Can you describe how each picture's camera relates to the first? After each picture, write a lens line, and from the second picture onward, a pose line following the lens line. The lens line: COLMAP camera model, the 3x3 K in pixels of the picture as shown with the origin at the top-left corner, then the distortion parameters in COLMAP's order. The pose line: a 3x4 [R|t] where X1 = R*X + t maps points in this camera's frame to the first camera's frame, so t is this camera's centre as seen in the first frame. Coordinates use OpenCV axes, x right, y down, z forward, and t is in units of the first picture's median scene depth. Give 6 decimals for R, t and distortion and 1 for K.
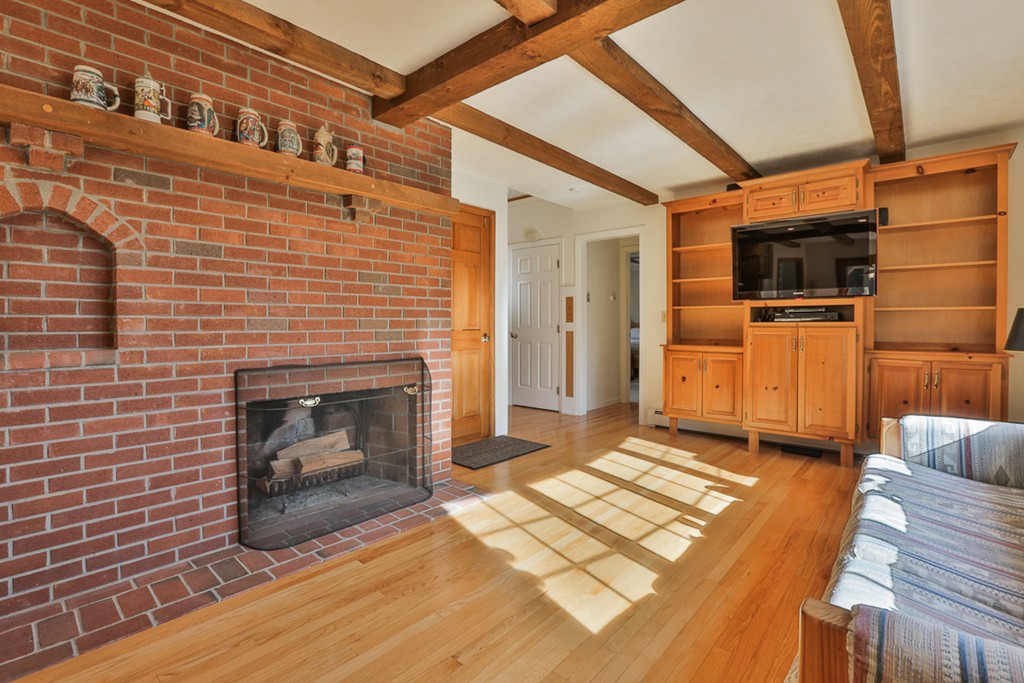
lens RADIAL K [[474.5, 0, 508.6], [0, 474.5, 331.0], [0, 0, 1]] dist [-0.035579, 0.000847]
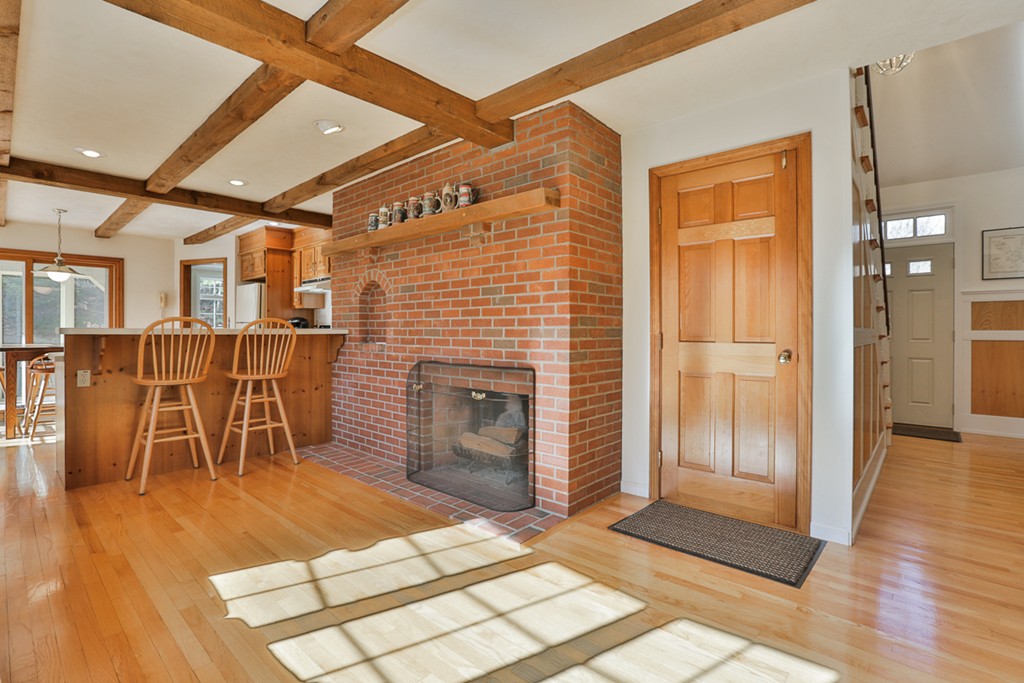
lens RADIAL K [[474.5, 0, 509.1], [0, 474.5, 338.5], [0, 0, 1]] dist [-0.035579, 0.000847]
pose [[-0.001193, 0.012243, -0.999924, 0.824220], [-0.019793, 0.999729, 0.012264, -0.015719], [0.999803, 0.019806, -0.000950, 1.038779]]
